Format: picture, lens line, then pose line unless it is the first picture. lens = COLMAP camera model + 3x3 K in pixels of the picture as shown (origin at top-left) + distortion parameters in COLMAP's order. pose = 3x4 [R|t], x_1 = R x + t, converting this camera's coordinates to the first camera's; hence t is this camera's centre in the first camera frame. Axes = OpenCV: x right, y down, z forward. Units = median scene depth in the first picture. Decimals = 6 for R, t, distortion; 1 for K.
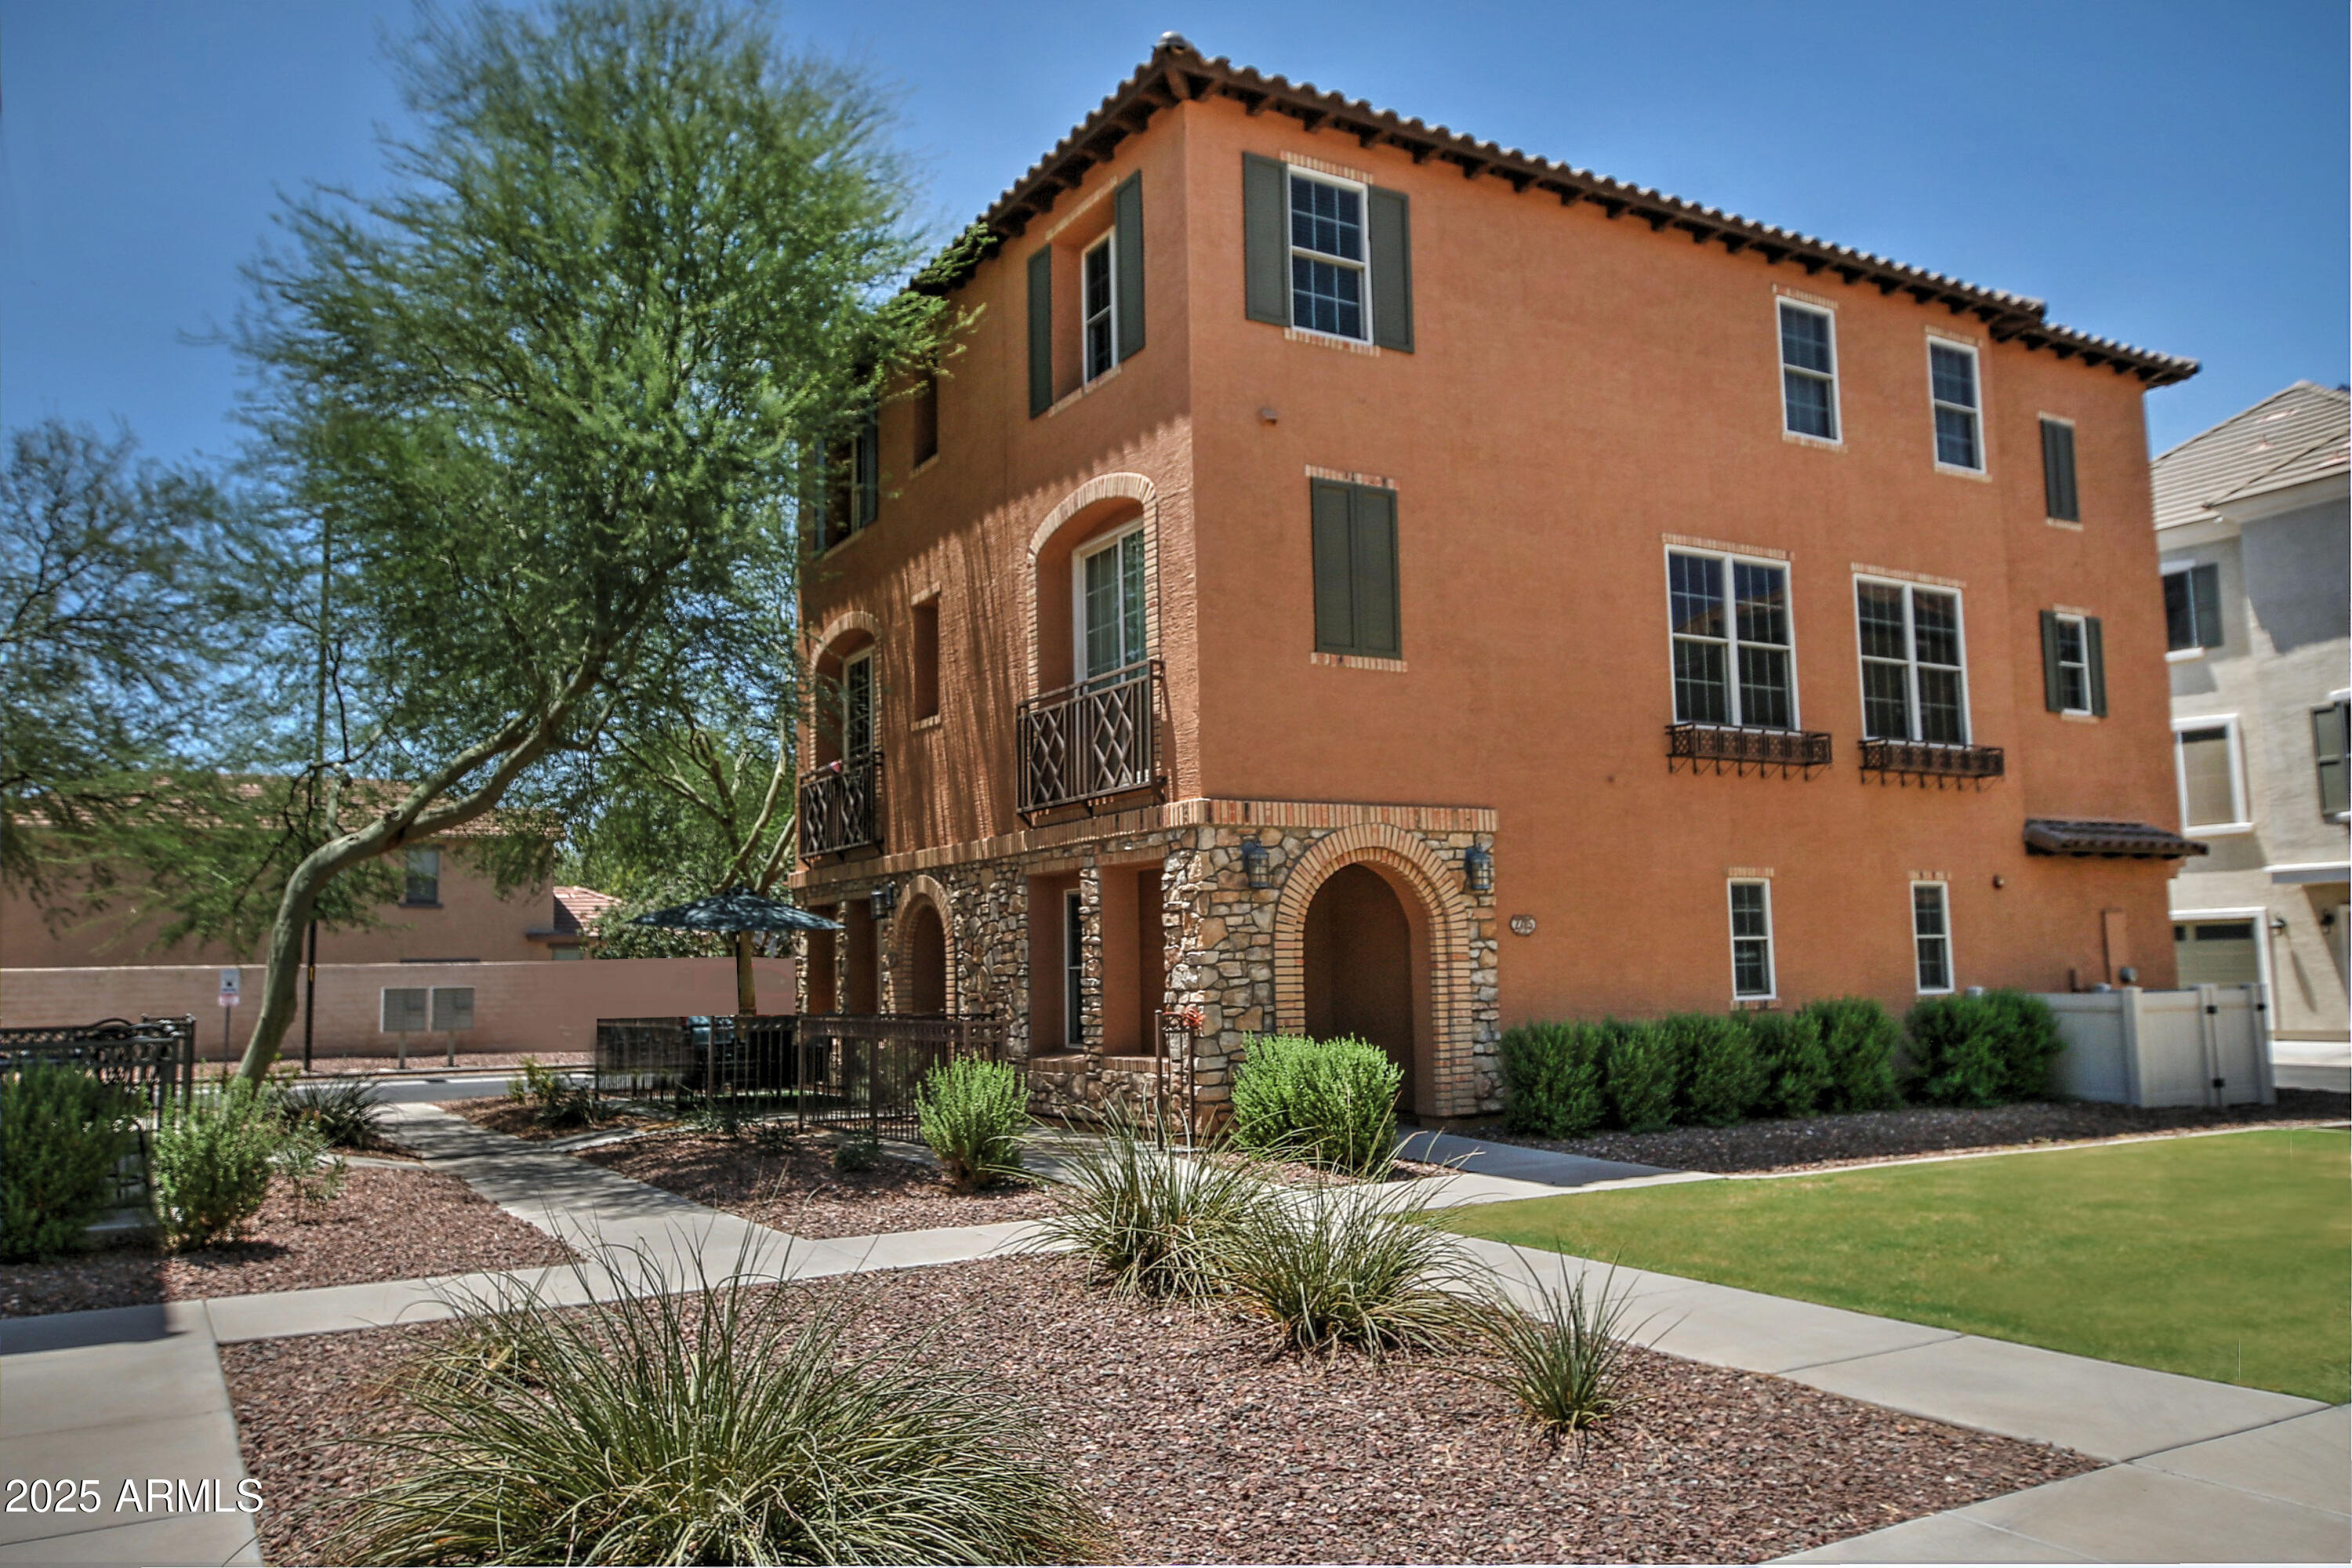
lens RADIAL K [[1704.5, 0, 1171.1], [0, 1704.5, 806.2], [0, 0, 1]] dist [-0.004608, 0.007043]
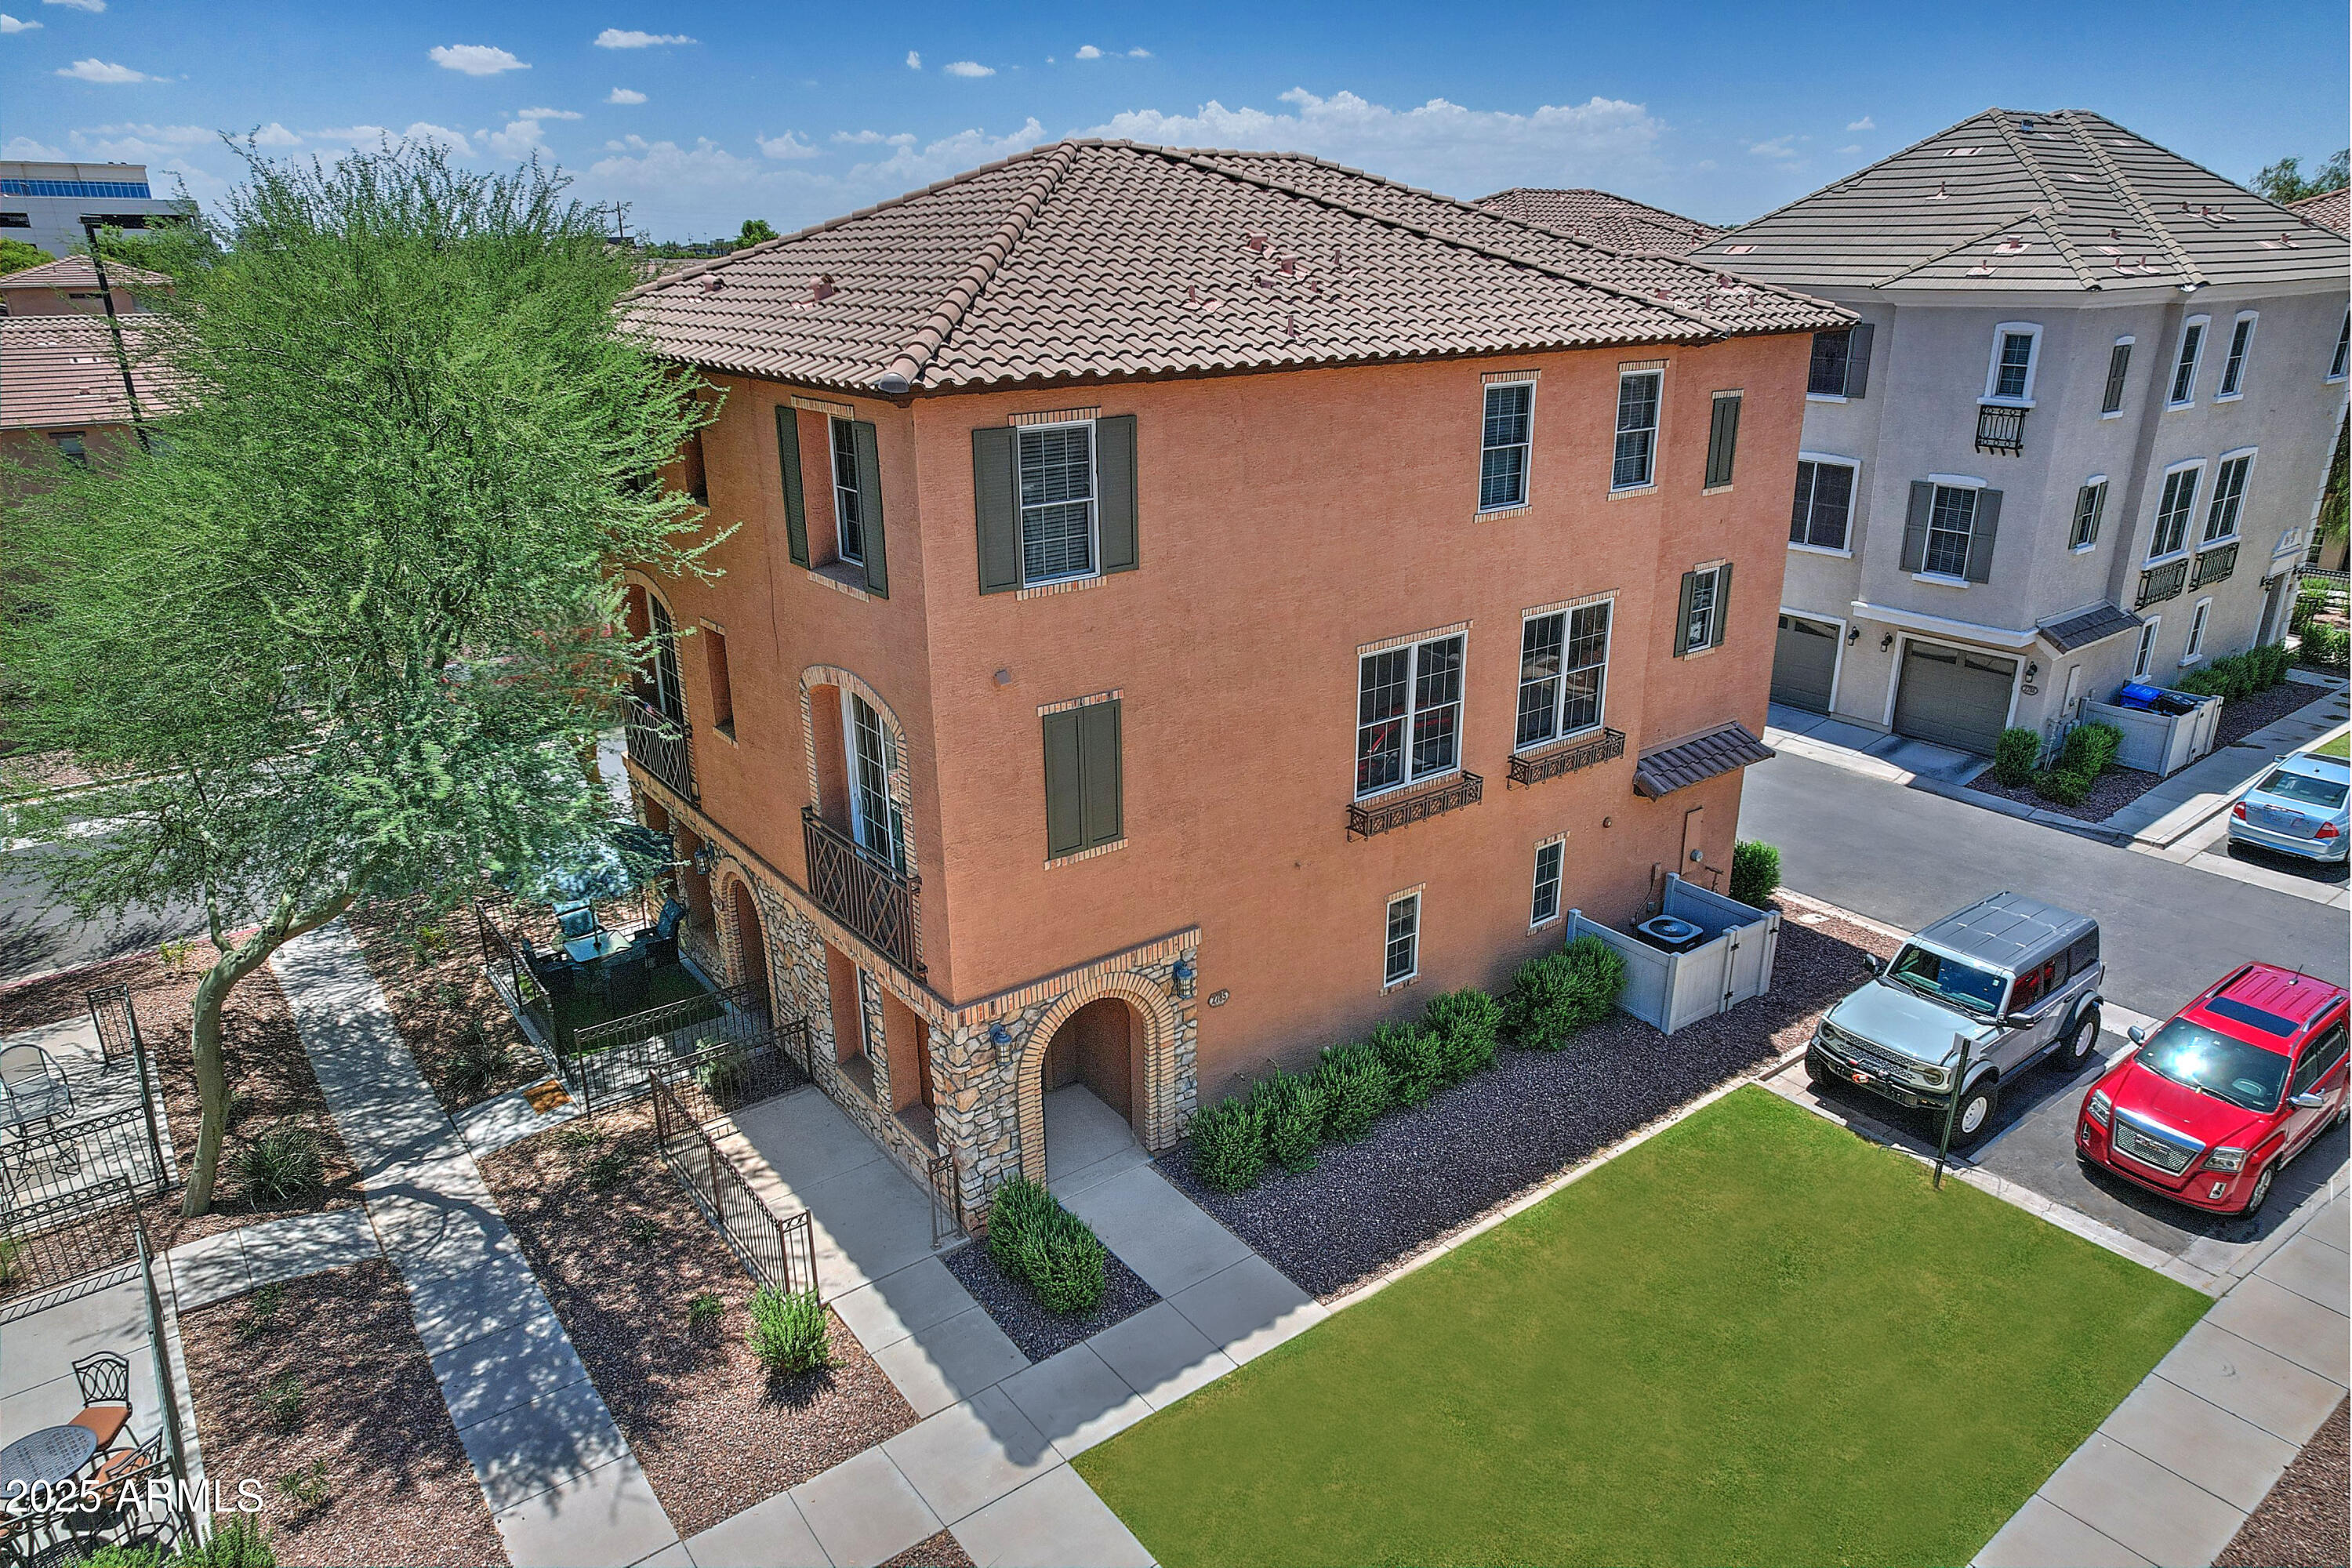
lens RADIAL K [[1474.0, 0, 1168.5], [0, 1474.0, 791.5], [0, 0, 1]] dist [-0.032662, -0.000564]
pose [[0.993725, -0.030798, 0.107529, 0.056274], [-0.019932, 0.897203, 0.441169, -0.568278], [-0.110063, -0.440543, 0.890959, 0.090420]]
